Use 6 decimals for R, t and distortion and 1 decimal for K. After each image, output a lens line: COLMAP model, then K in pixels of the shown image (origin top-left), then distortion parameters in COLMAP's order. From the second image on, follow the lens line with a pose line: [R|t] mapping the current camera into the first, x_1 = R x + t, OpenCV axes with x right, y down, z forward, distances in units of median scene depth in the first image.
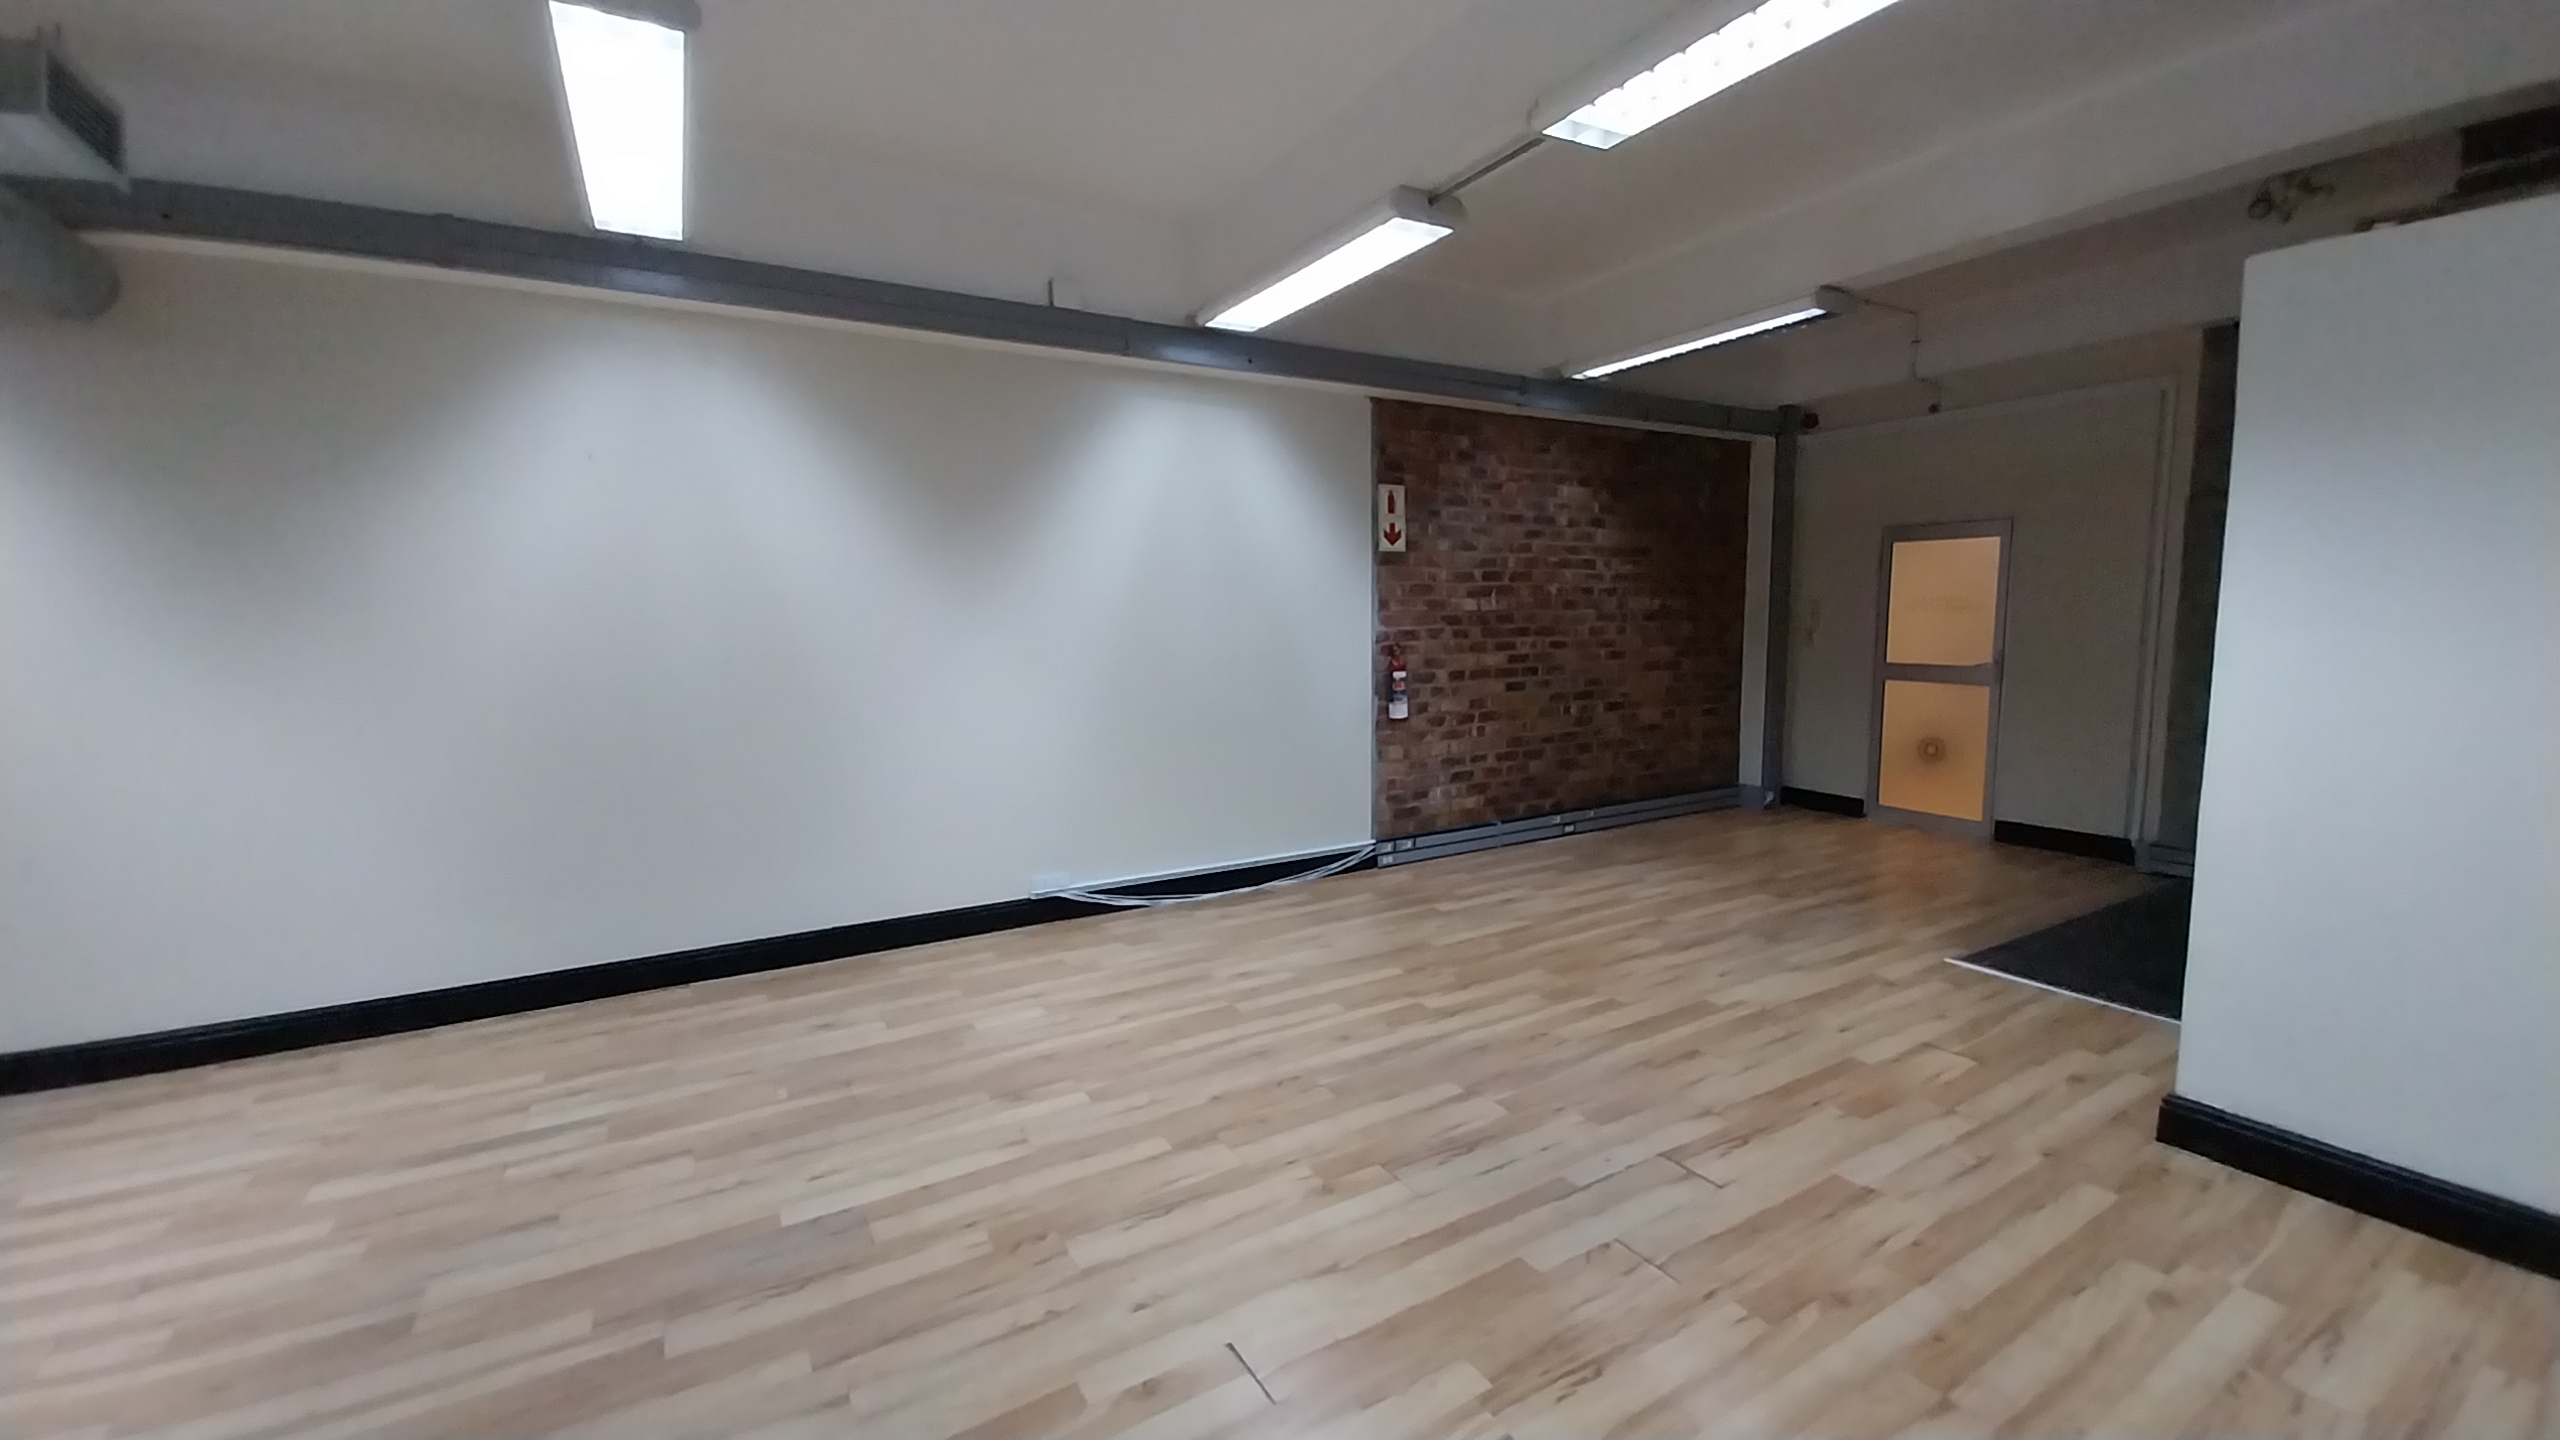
lens RADIAL K [[1006.5, 0, 1291.0], [0, 1006.5, 720.4], [0, 0, 1]] dist [0.021730, -0.015829]
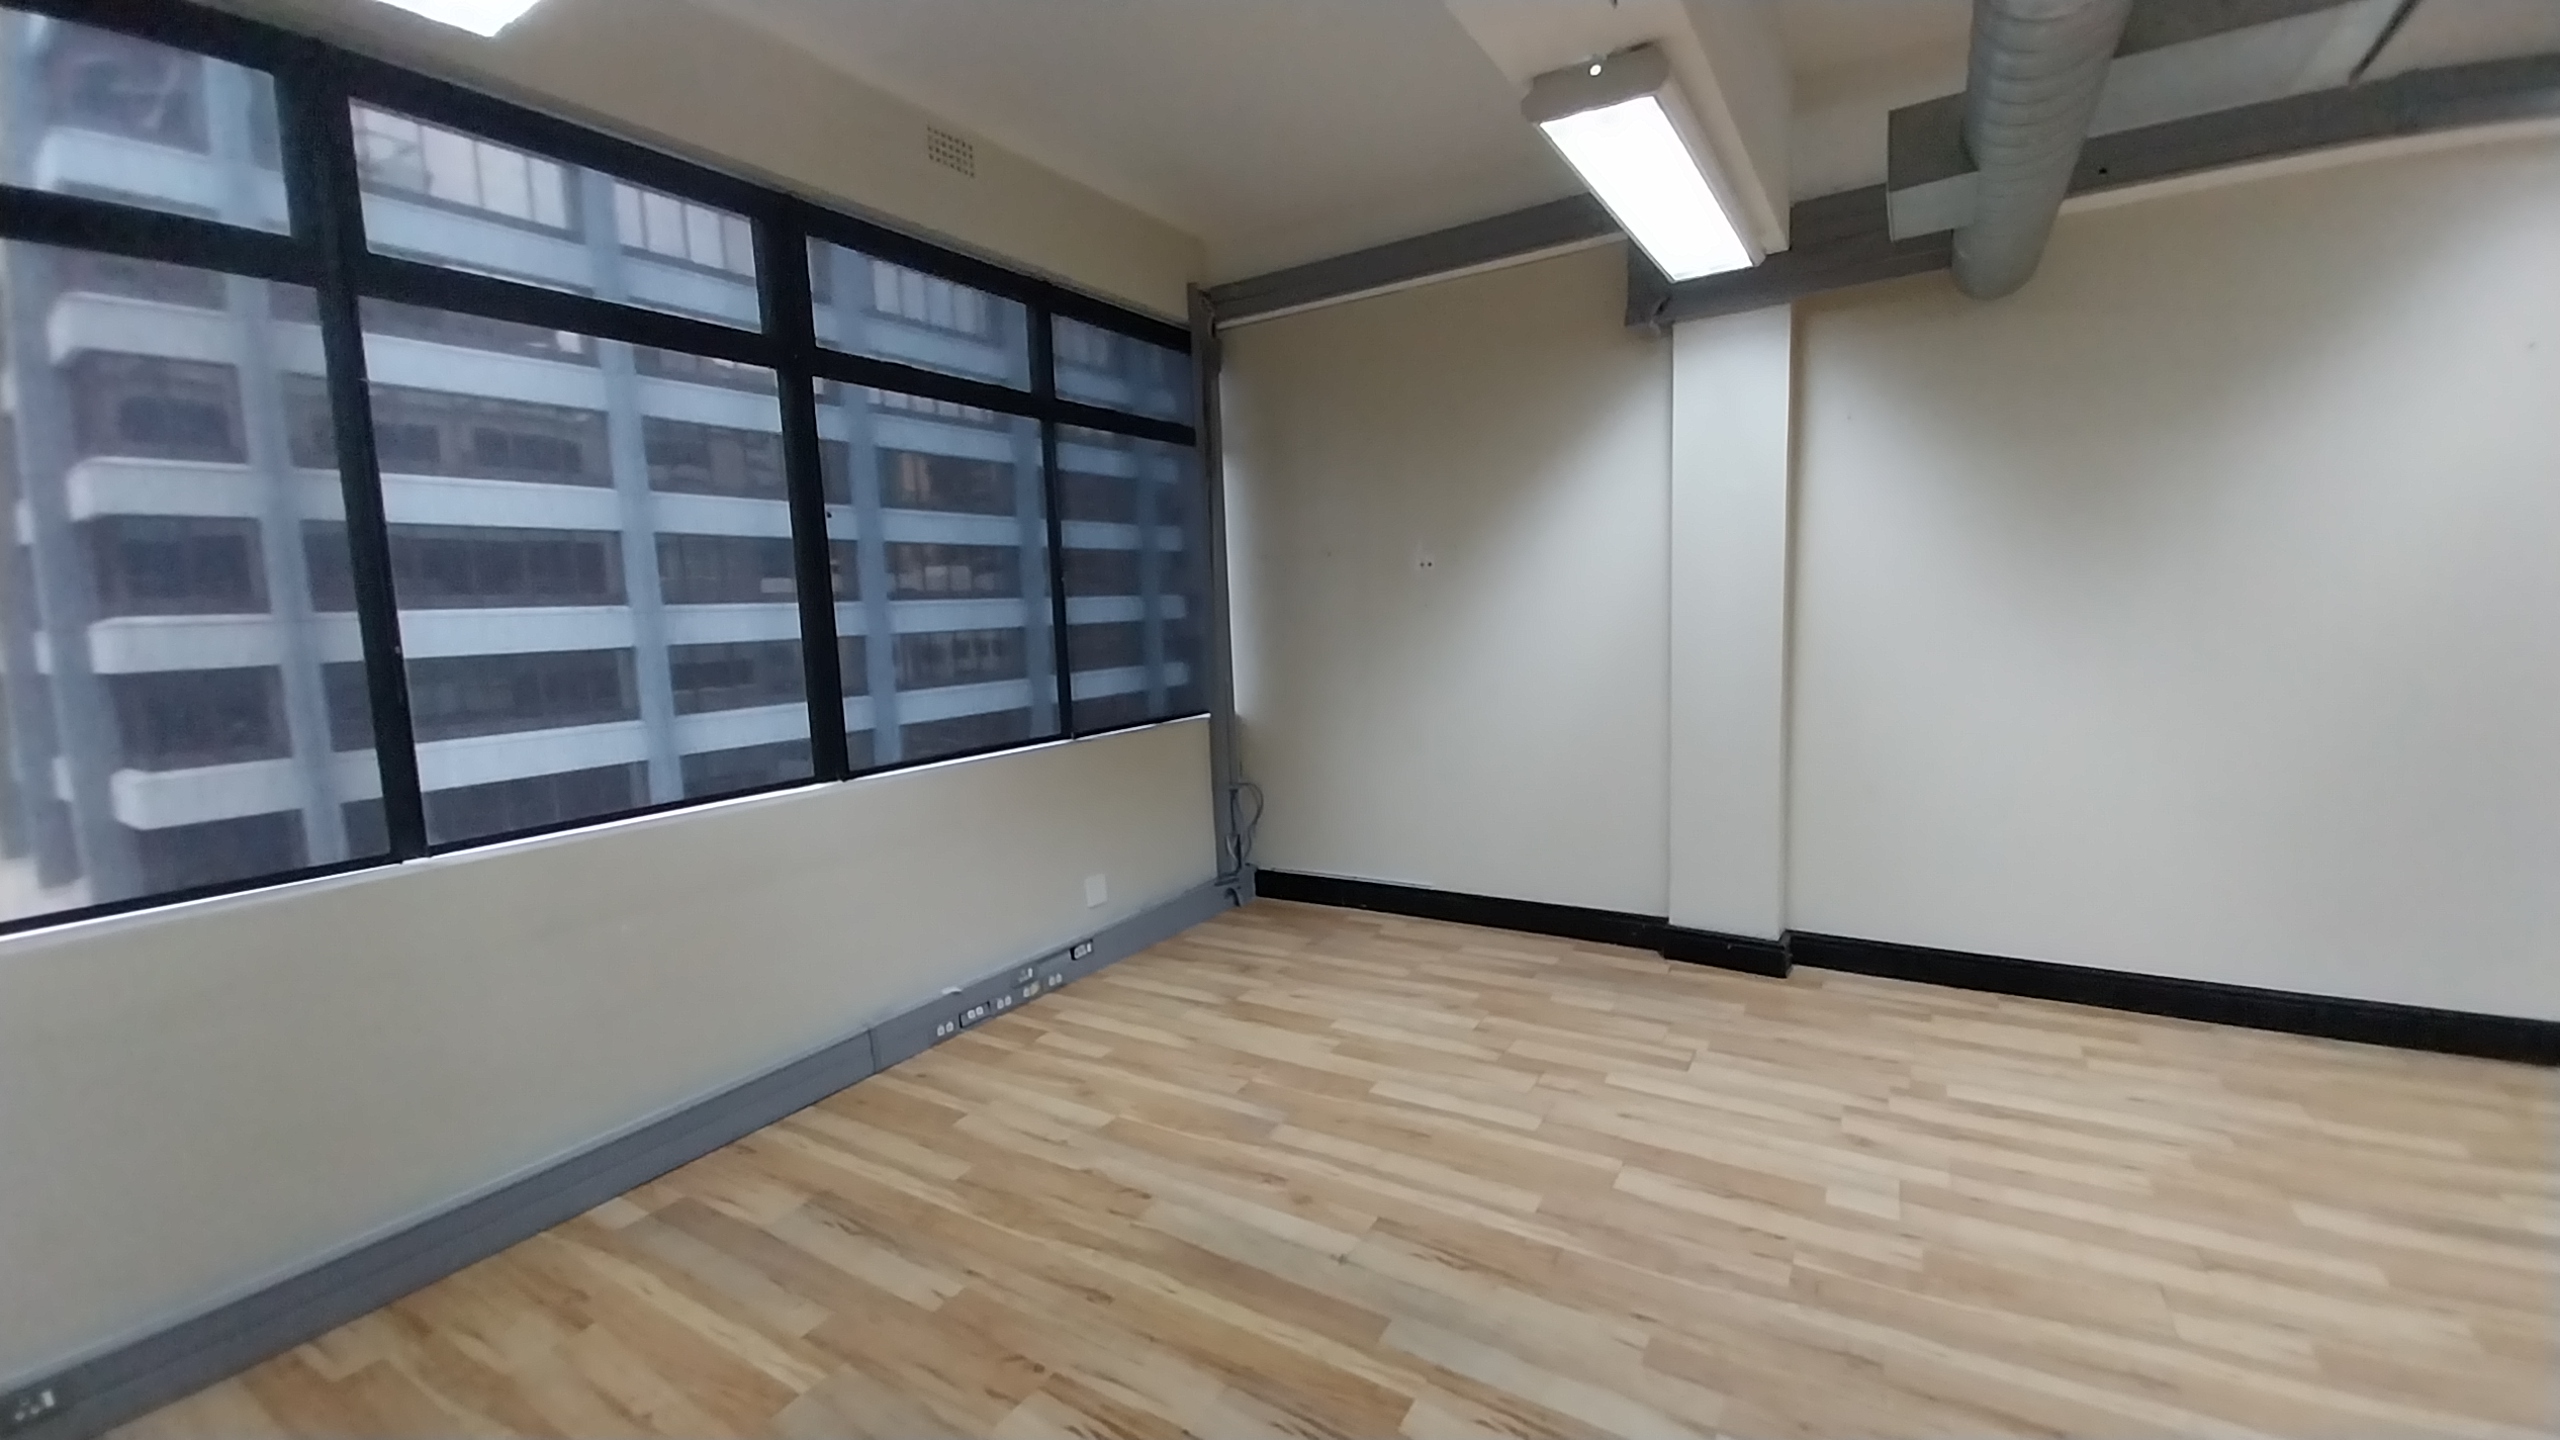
lens RADIAL K [[1008.9, 0, 1281.9], [0, 1008.9, 713.0], [0, 0, 1]] dist [0.022614, -0.016852]
pose [[0.455212, 0.087414, -0.886082, -0.286662], [-0.057935, 0.995968, 0.068491, 0.009345], [0.888496, 0.020157, 0.458441, -0.097787]]
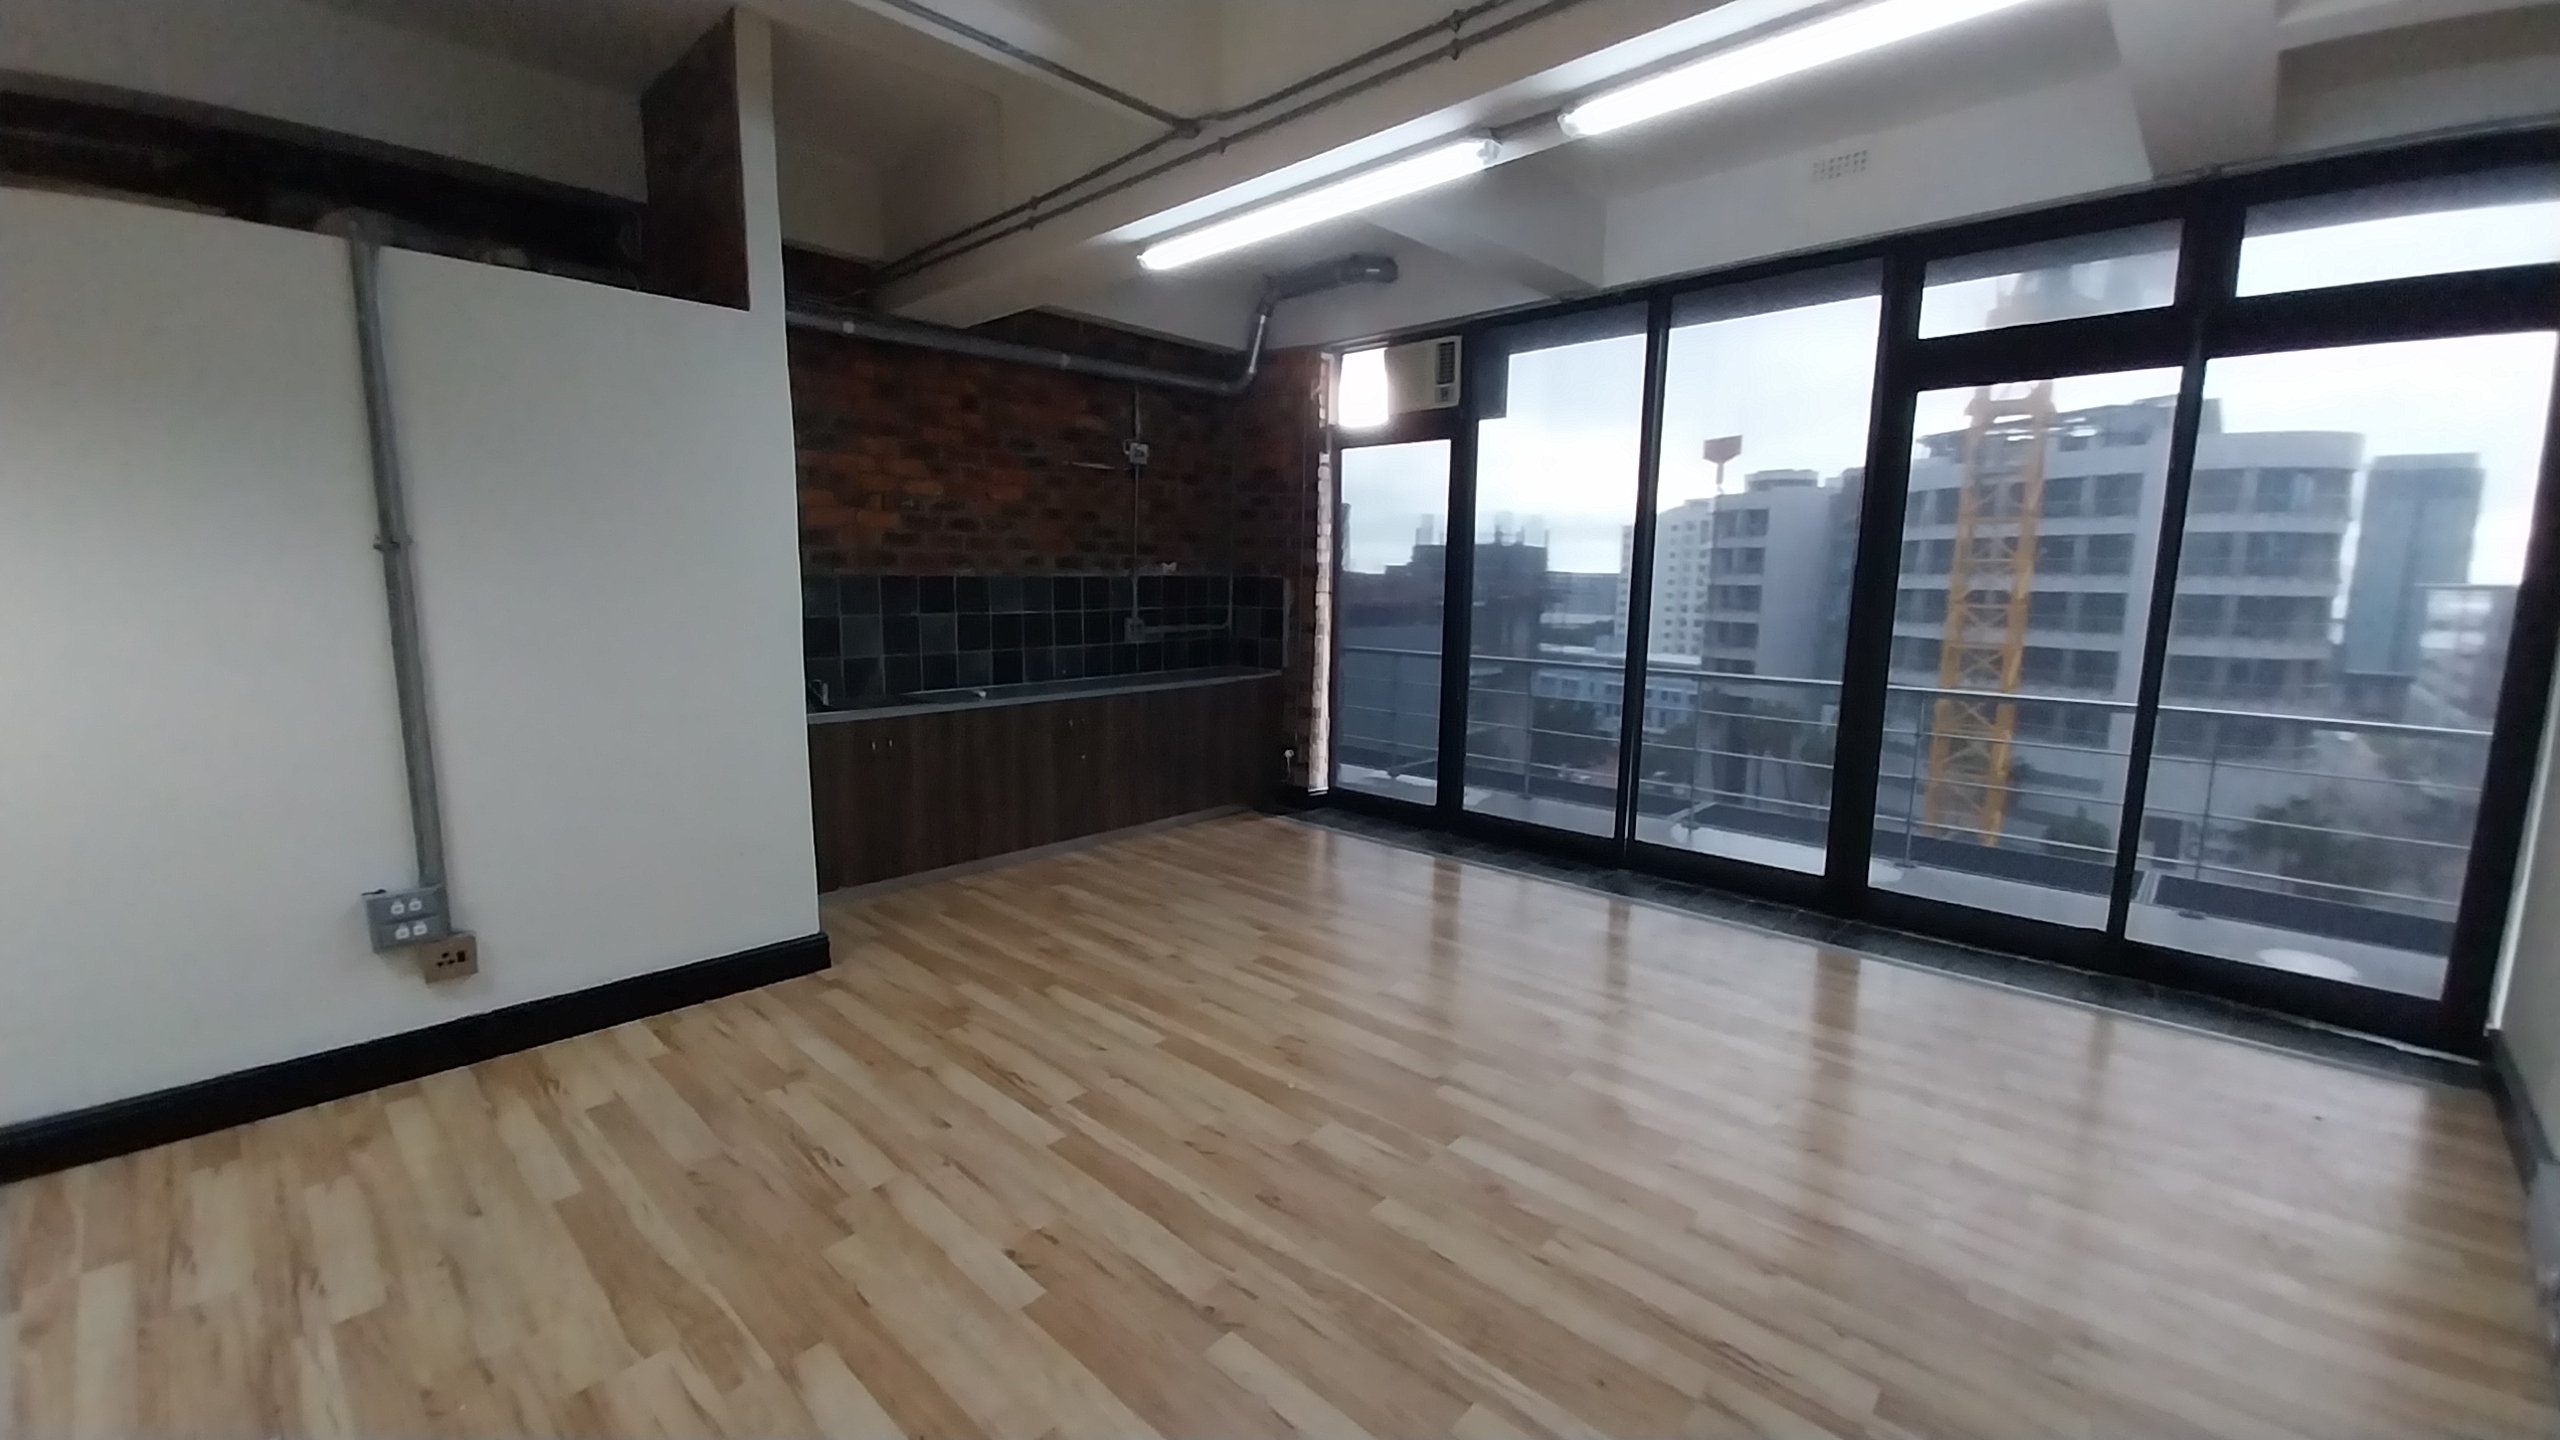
lens RADIAL K [[1008.9, 0, 1281.9], [0, 1008.9, 713.0], [0, 0, 1]] dist [0.022614, -0.016852]
pose [[-0.268337, -0.121623, 0.955617, -0.082504], [0.091196, 0.984336, 0.150886, -0.002941], [-0.958999, 0.127637, -0.253042, 0.026208]]
